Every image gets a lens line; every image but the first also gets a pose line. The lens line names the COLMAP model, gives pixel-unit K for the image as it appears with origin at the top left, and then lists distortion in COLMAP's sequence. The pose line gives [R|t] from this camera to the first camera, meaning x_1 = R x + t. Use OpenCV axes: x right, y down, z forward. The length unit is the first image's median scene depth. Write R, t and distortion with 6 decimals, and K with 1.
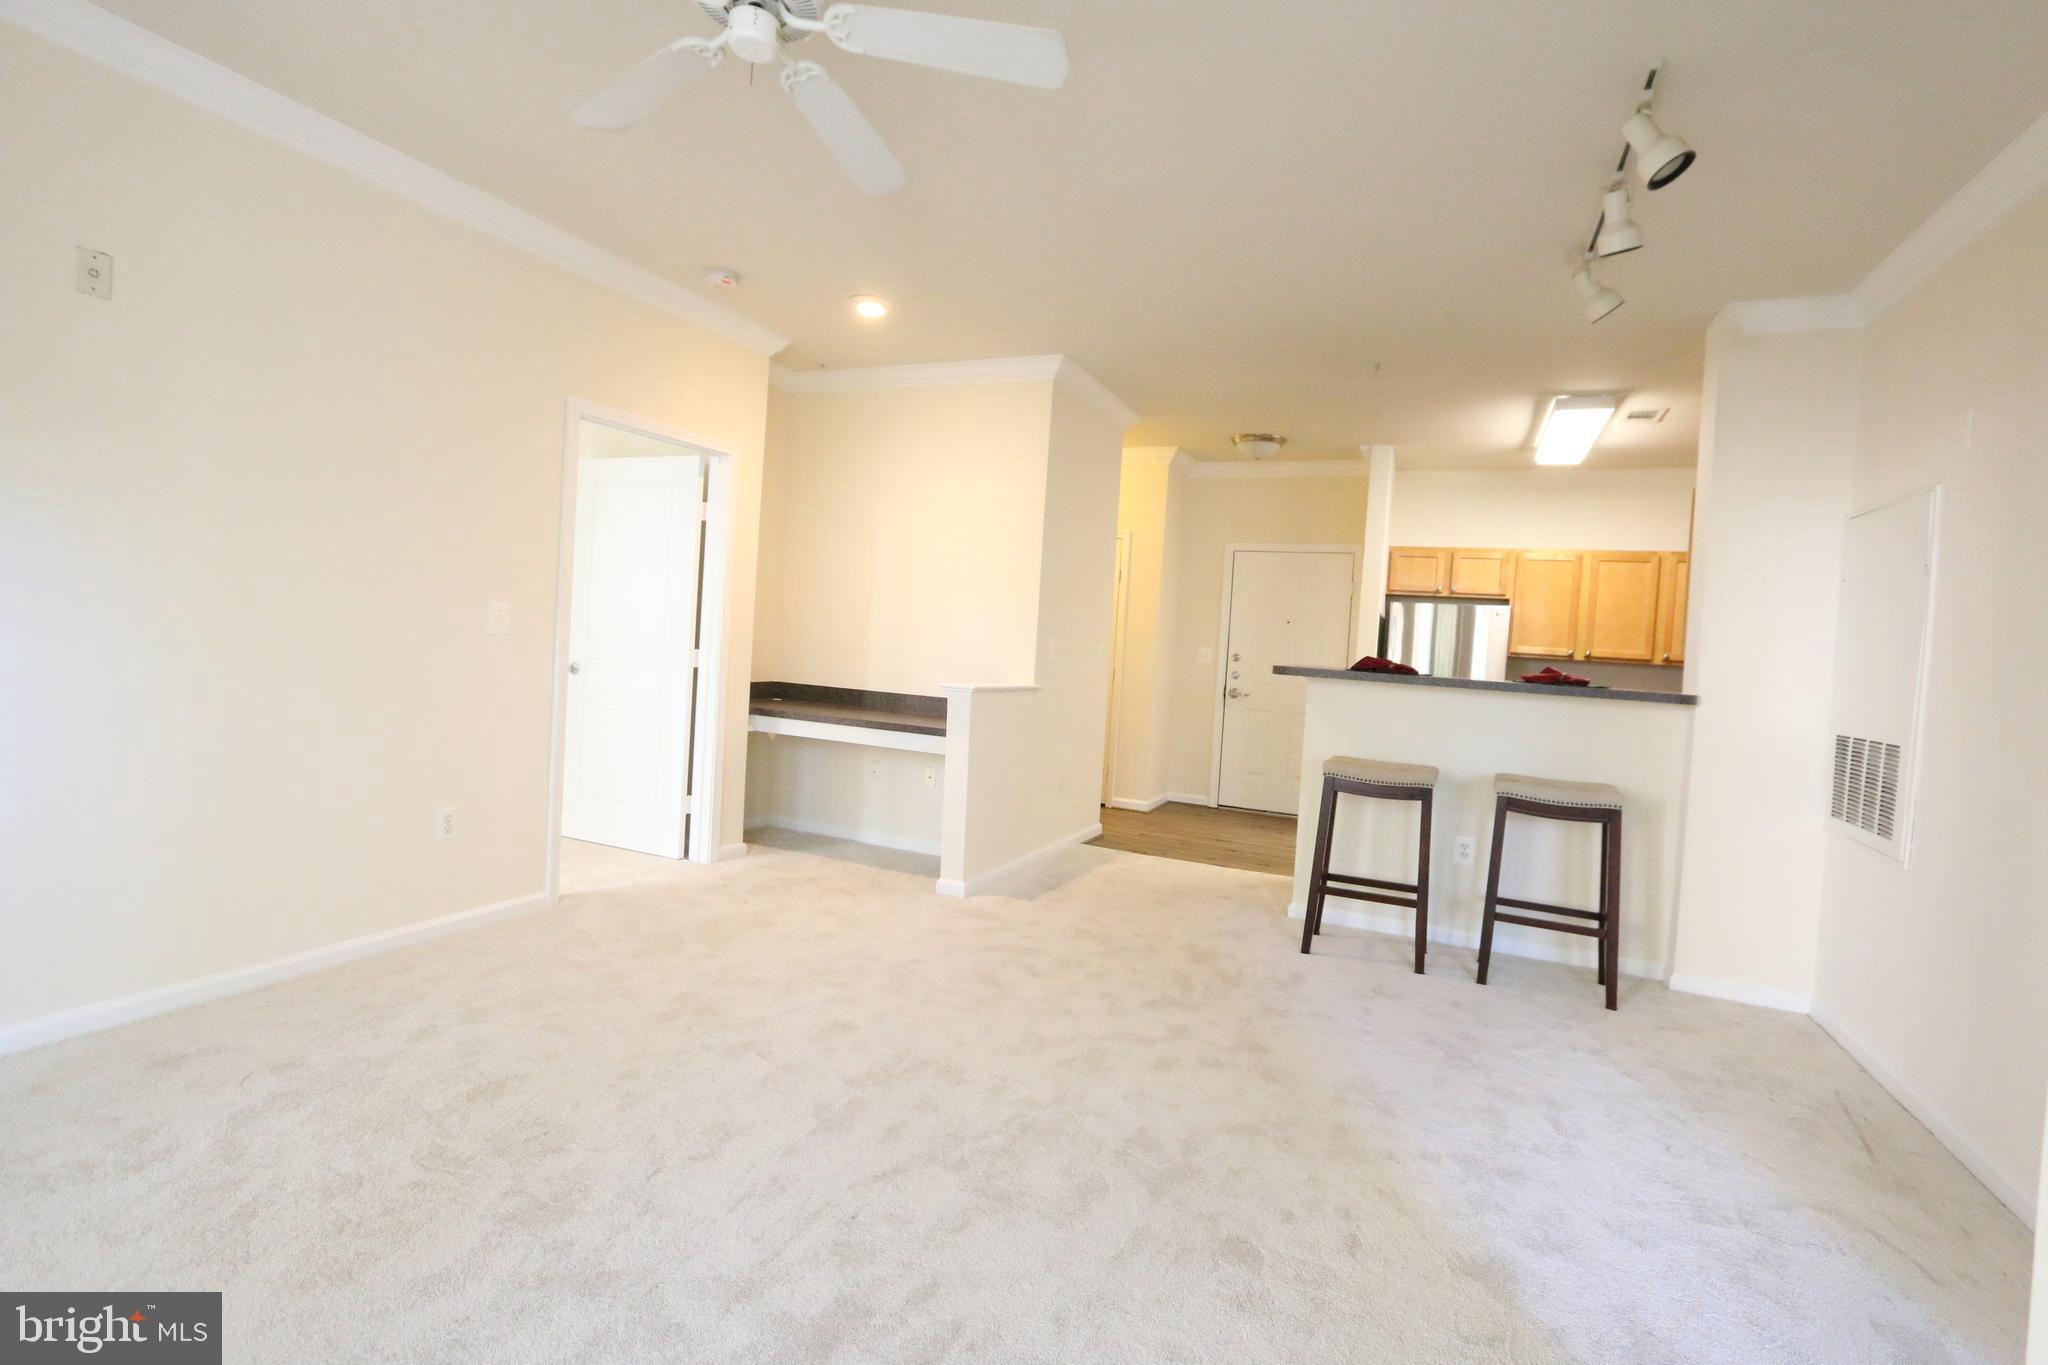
lens RADIAL K [[936.3, 0, 1042.8], [0, 936.3, 665.0], [0, 0, 1]] dist [-0.019099, 0.003853]
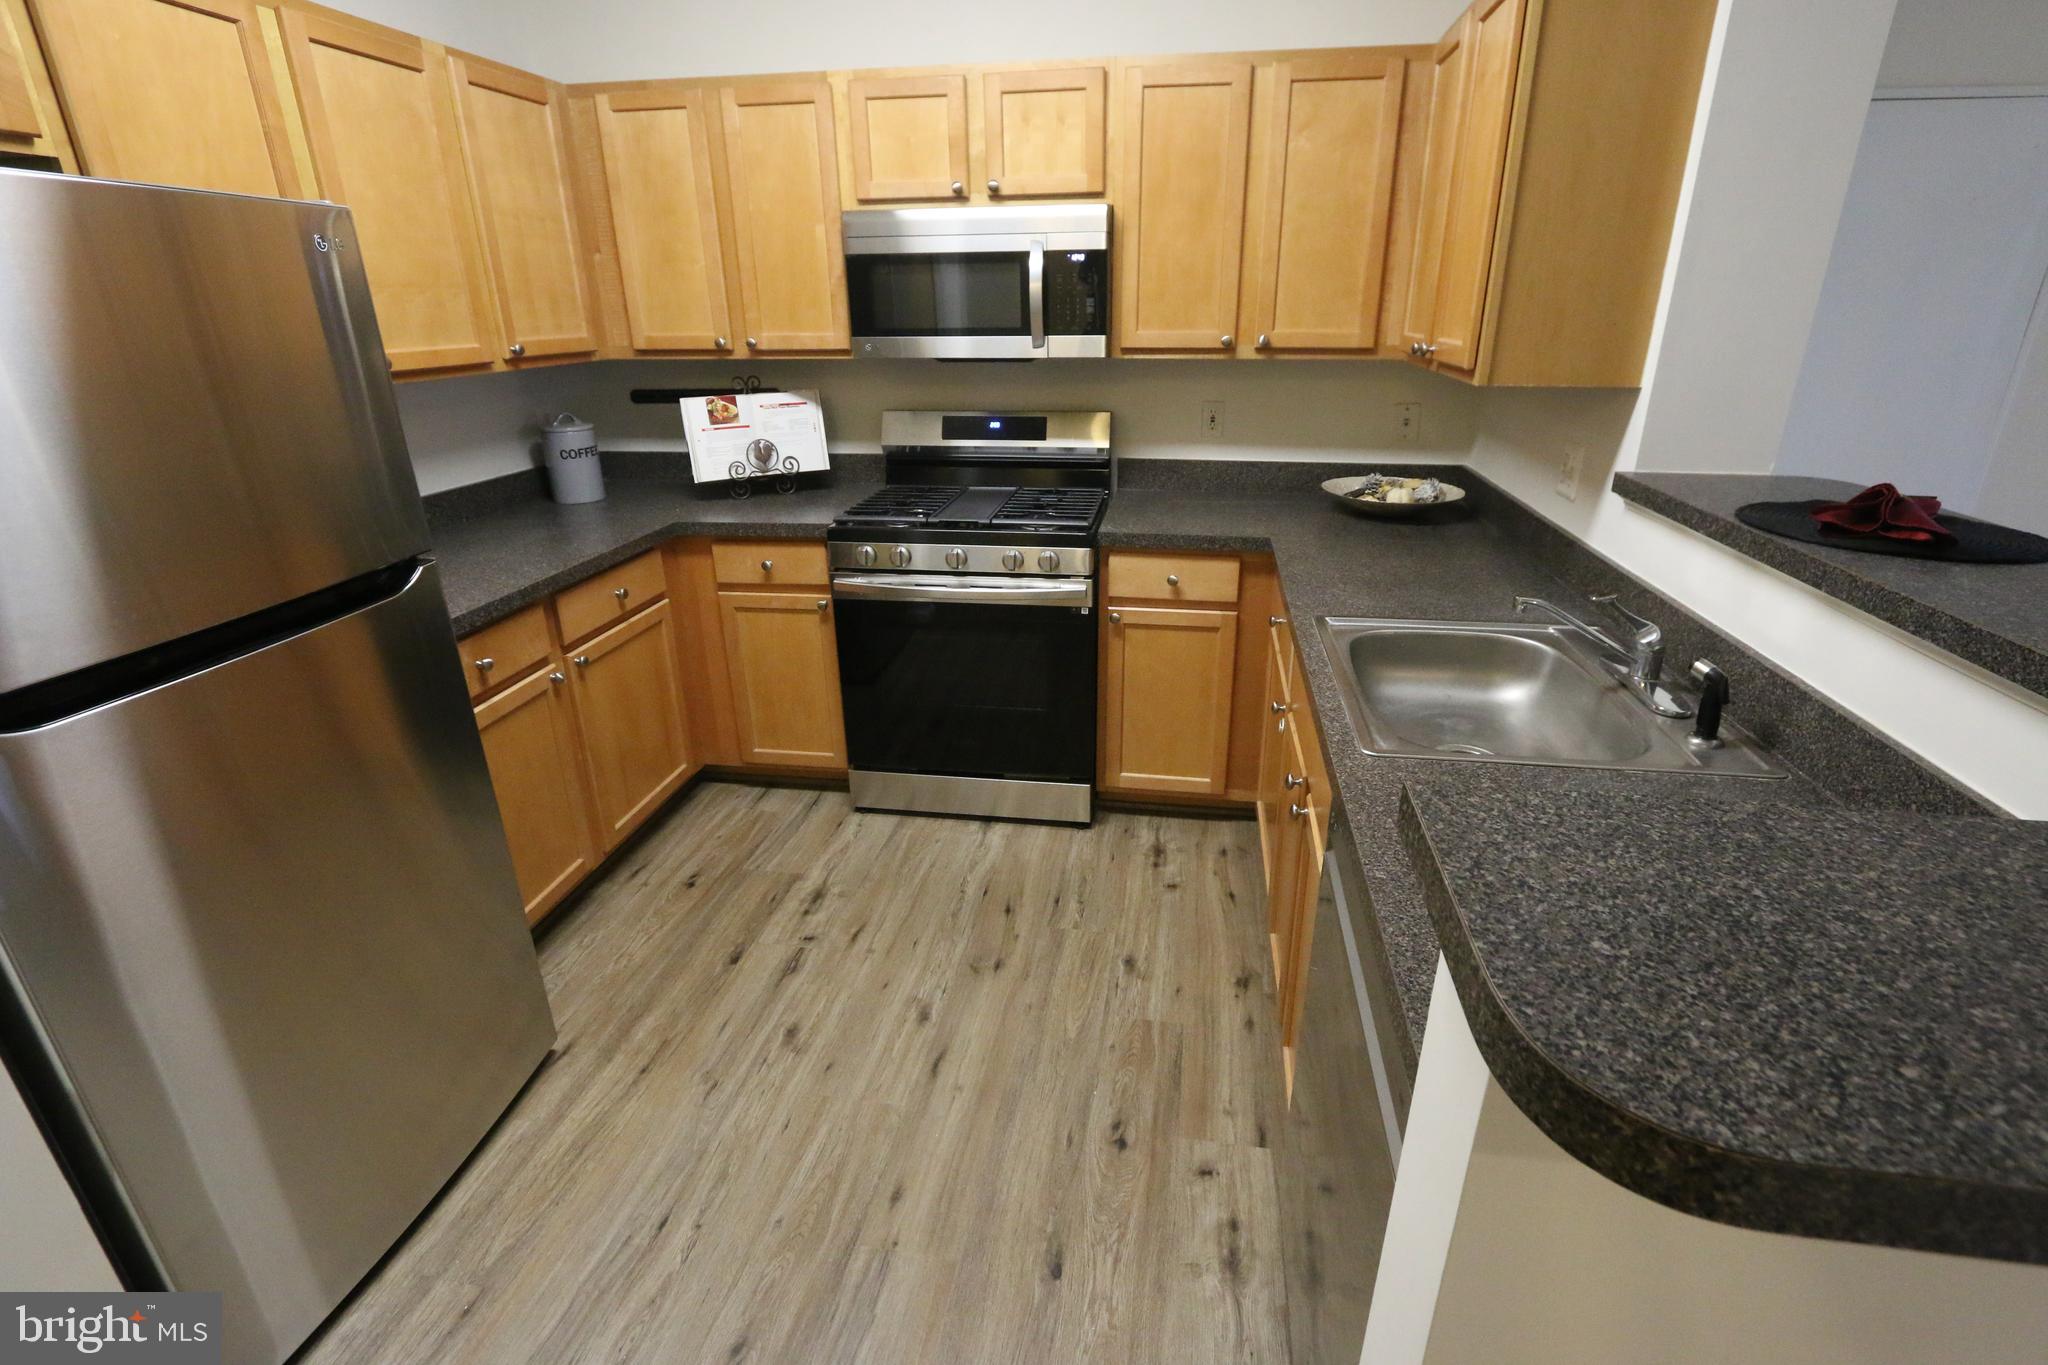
lens RADIAL K [[936.3, 0, 1051.2], [0, 936.3, 661.2], [0, 0, 1]] dist [-0.019099, 0.003853]
pose [[-0.261271, -0.405109, 0.876141, 0.199690], [0.015998, 0.905727, 0.423560, -0.053263], [-0.965133, 0.124681, -0.230160, 0.876986]]
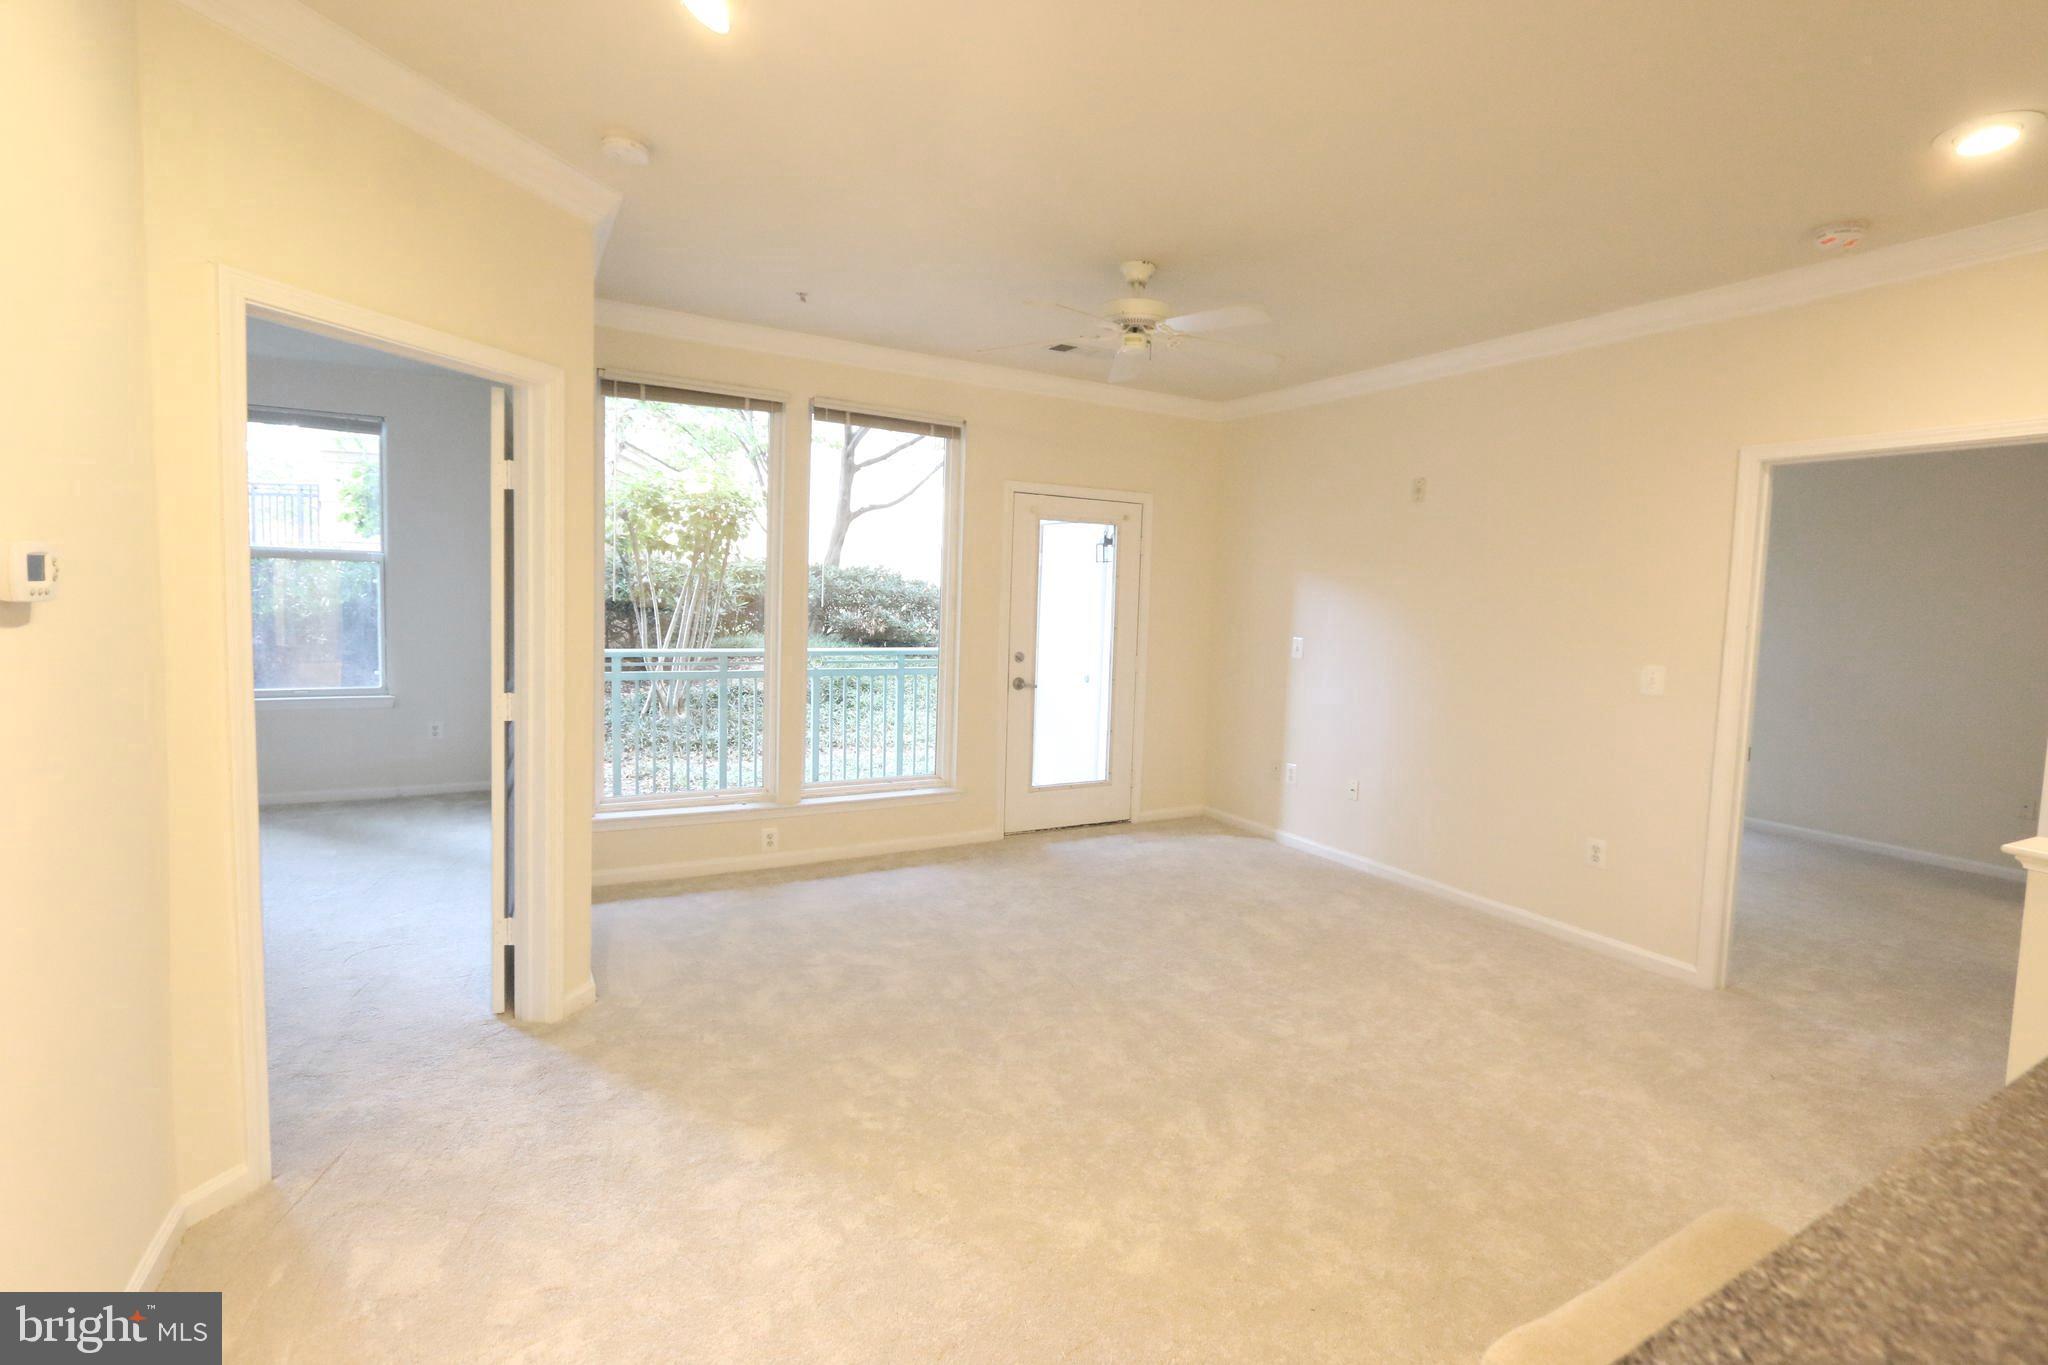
lens RADIAL K [[936.3, 0, 1024.4], [0, 936.3, 652.6], [0, 0, 1]] dist [-0.019099, 0.003853]
pose [[-0.587722, -0.032959, -0.808392, 0.400150], [-0.096987, 0.994835, 0.029951, -0.026503], [0.803229, 0.096007, -0.587883, 0.597742]]
